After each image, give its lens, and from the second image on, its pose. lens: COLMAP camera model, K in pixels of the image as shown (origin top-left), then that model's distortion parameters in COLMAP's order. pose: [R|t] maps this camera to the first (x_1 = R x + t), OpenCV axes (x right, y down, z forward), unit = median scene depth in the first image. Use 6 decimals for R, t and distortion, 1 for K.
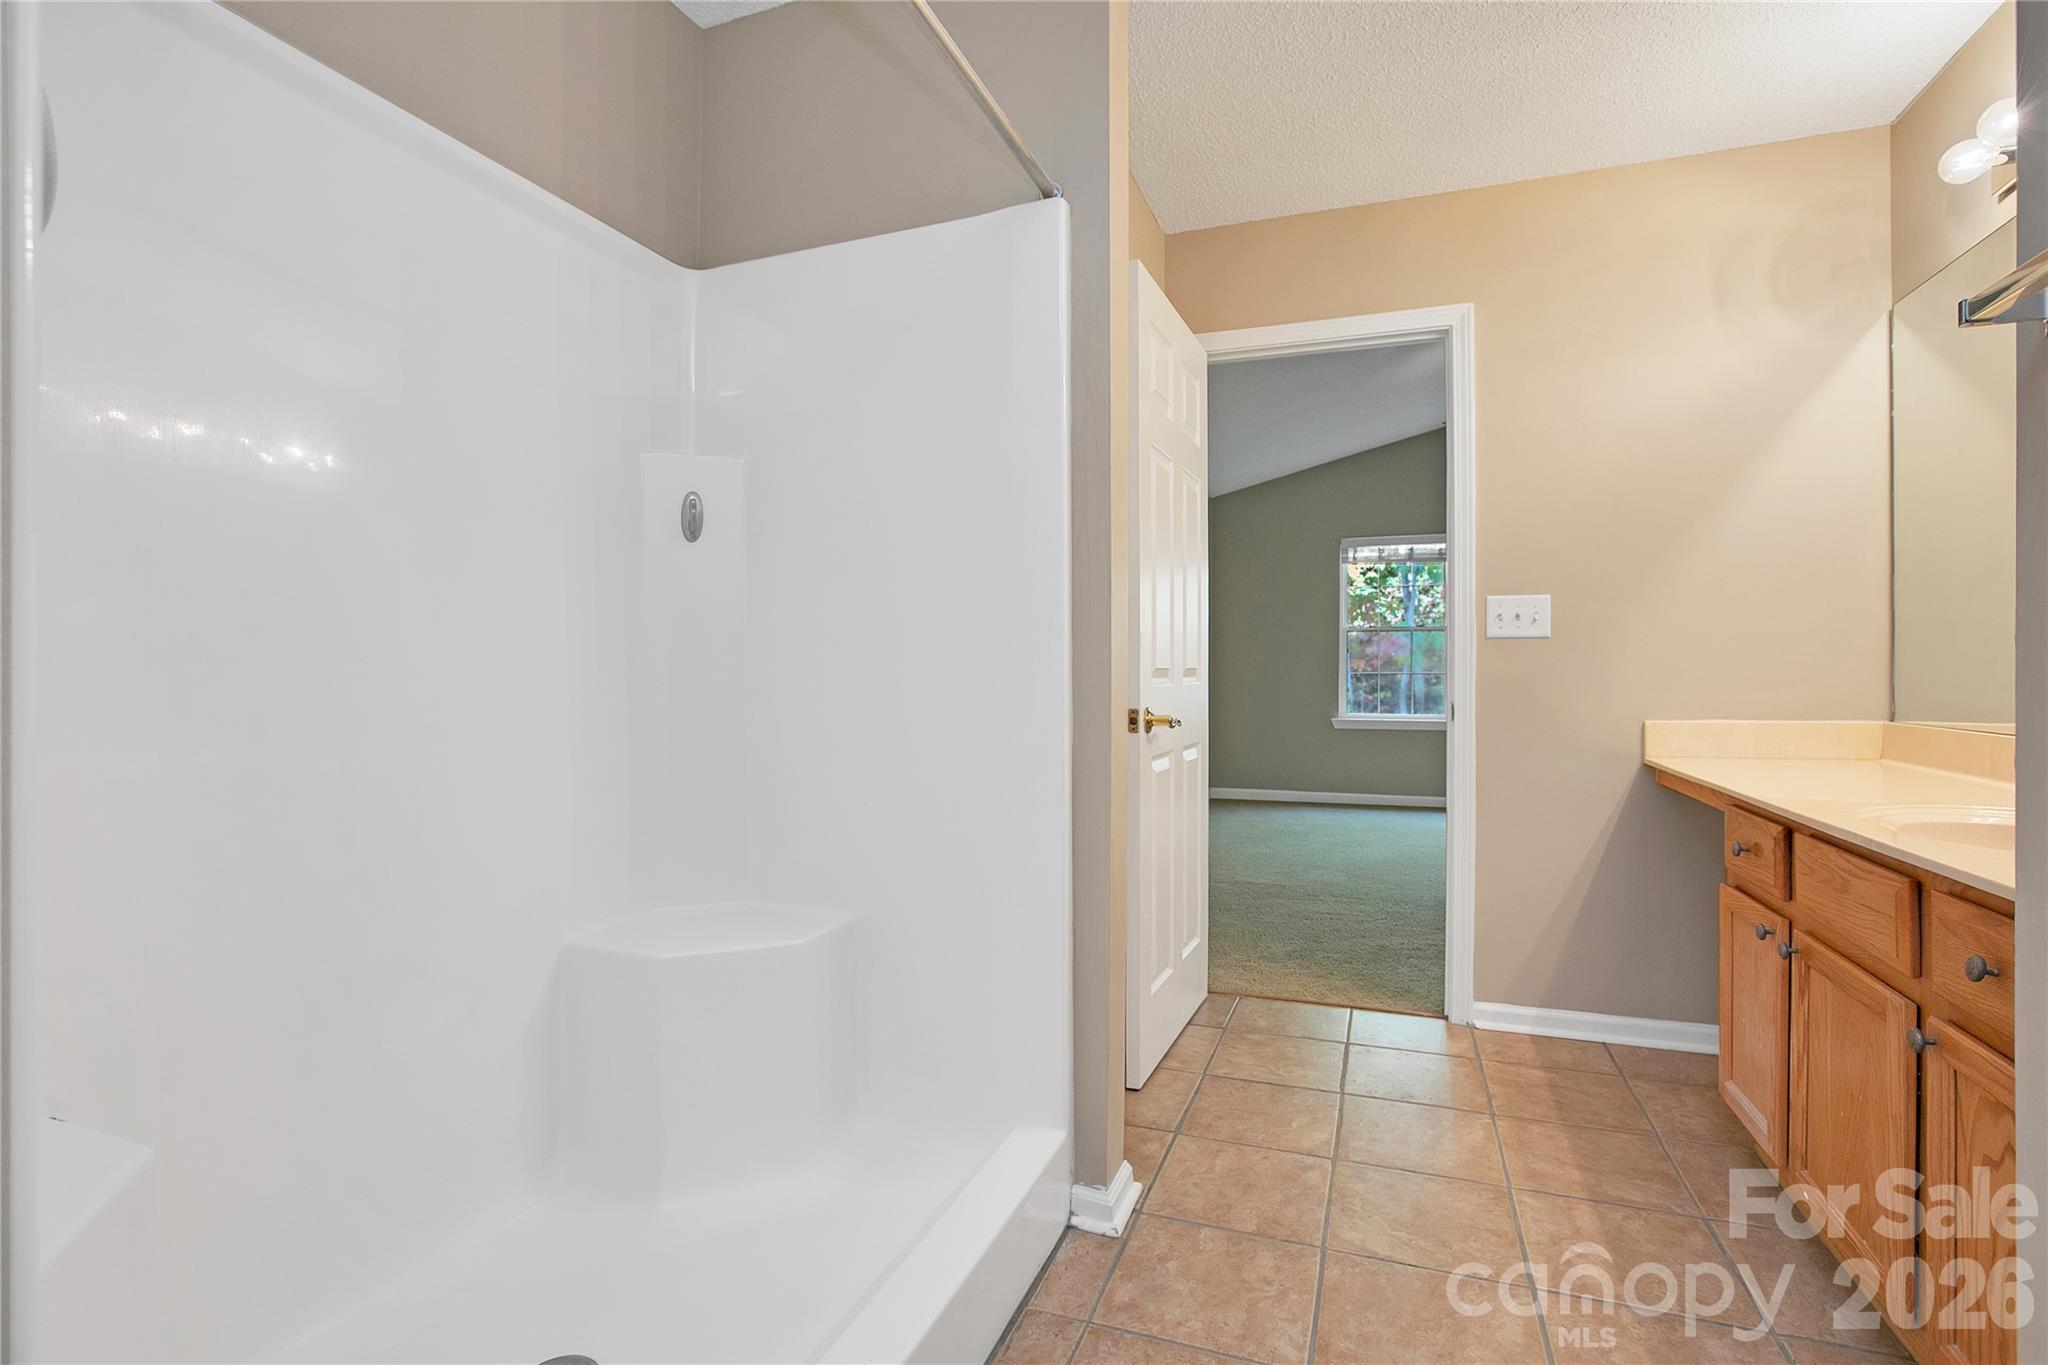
lens RADIAL K [[981.5, 0, 1016.1], [0, 981.5, 659.5], [0, 0, 1]] dist [-0.052392, 0.019232]
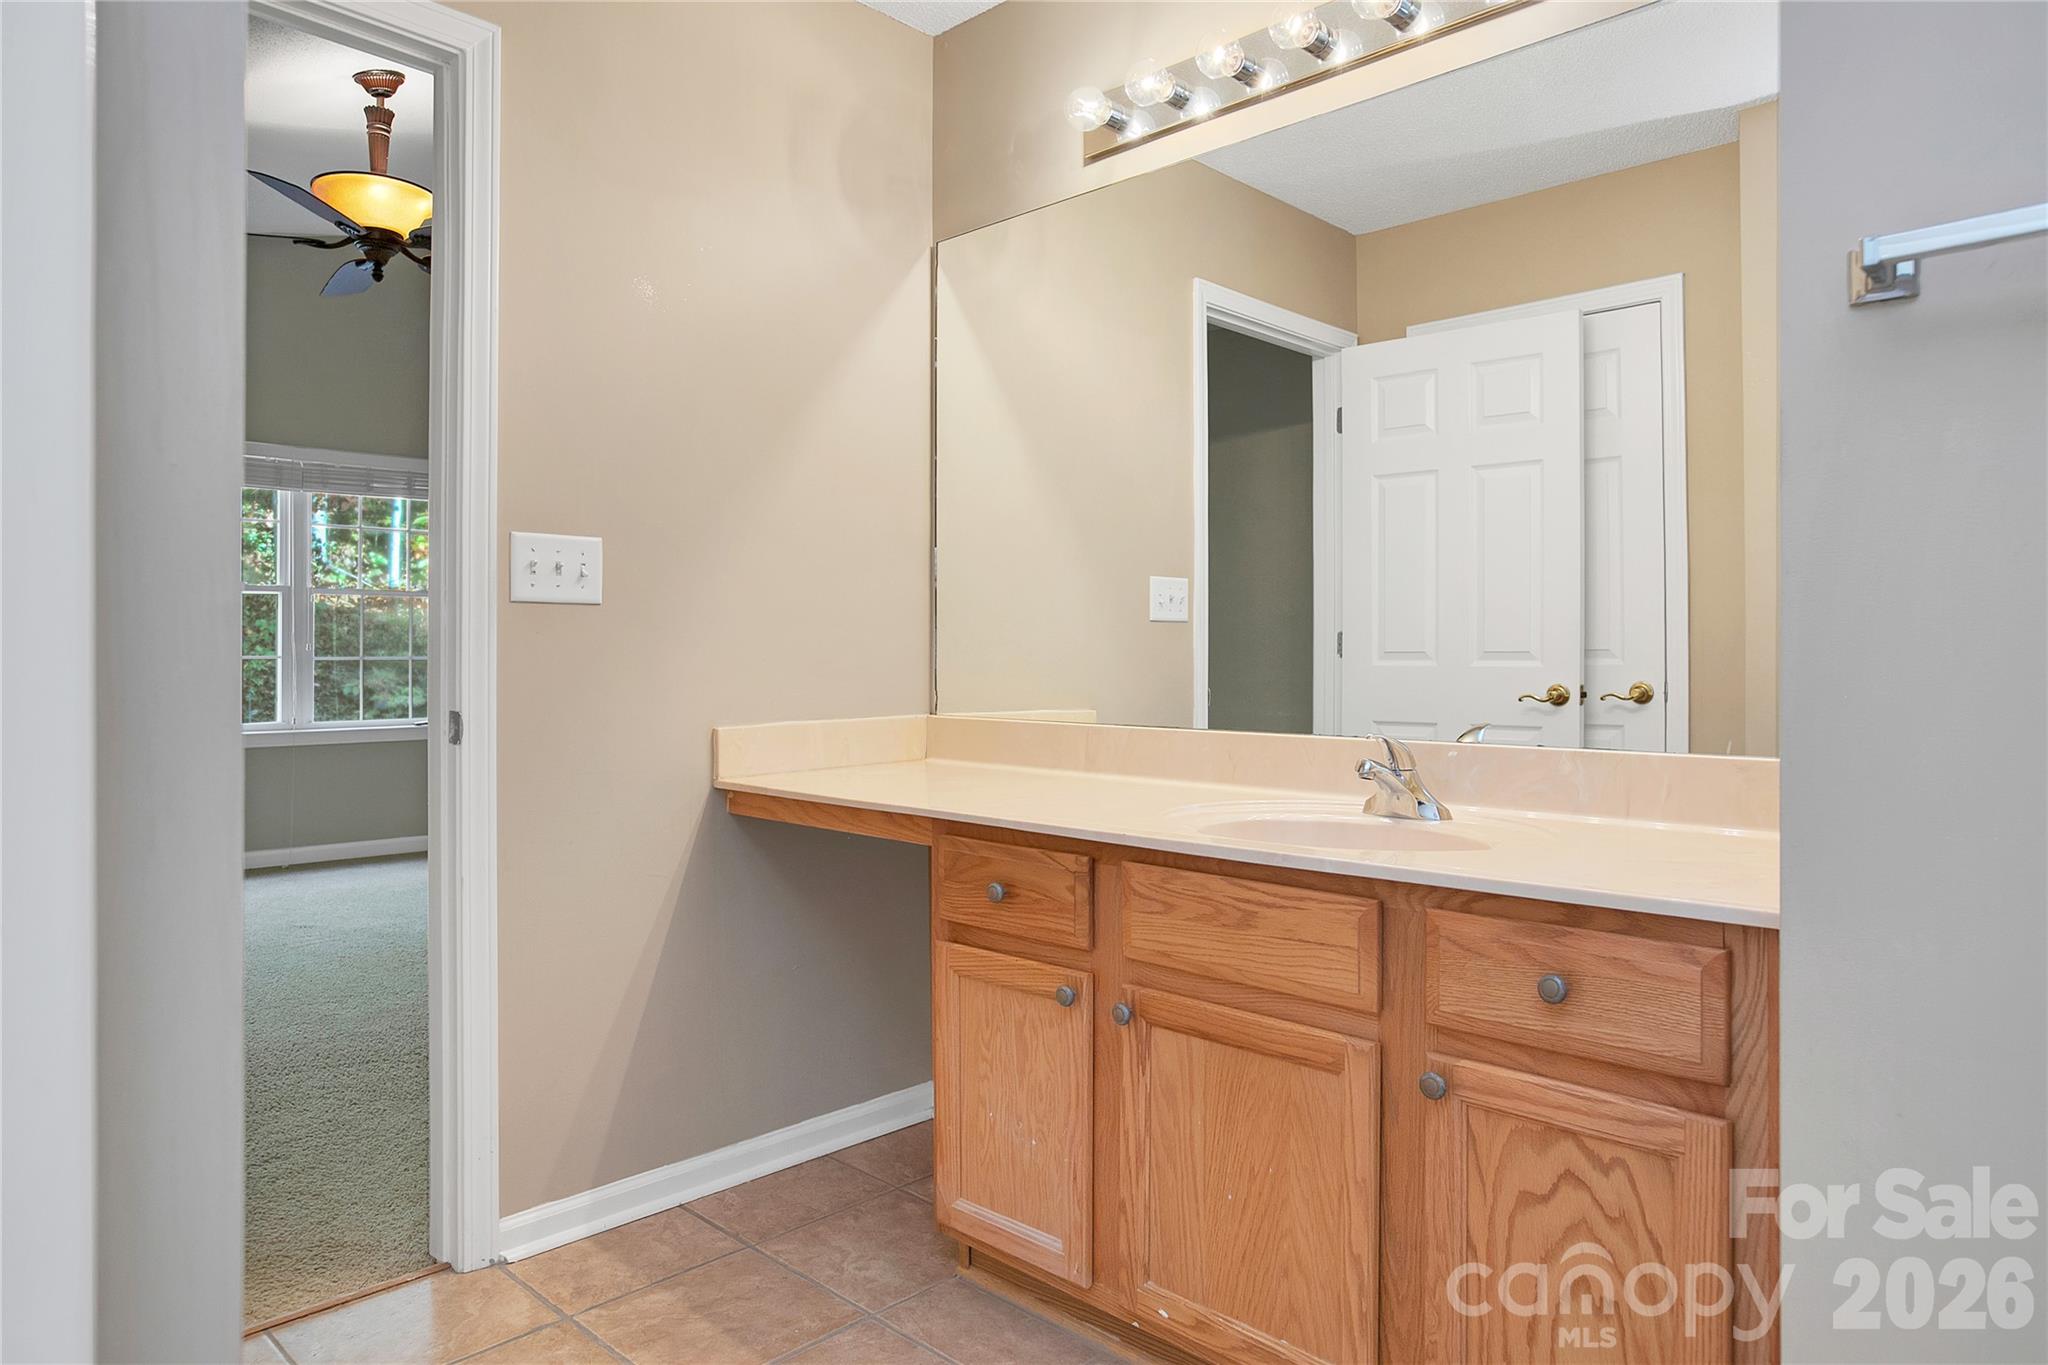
lens RADIAL K [[1289.2, 0, 1026.5], [0, 1289.2, 643.7], [0, 0, 1]] dist [-0.000259, 0.028337]
pose [[0.384480, 0.007362, 0.923104, -0.141851], [-0.013931, 0.999901, -0.002173, 0.001455], [-0.923028, -0.012024, 0.384545, 0.437615]]
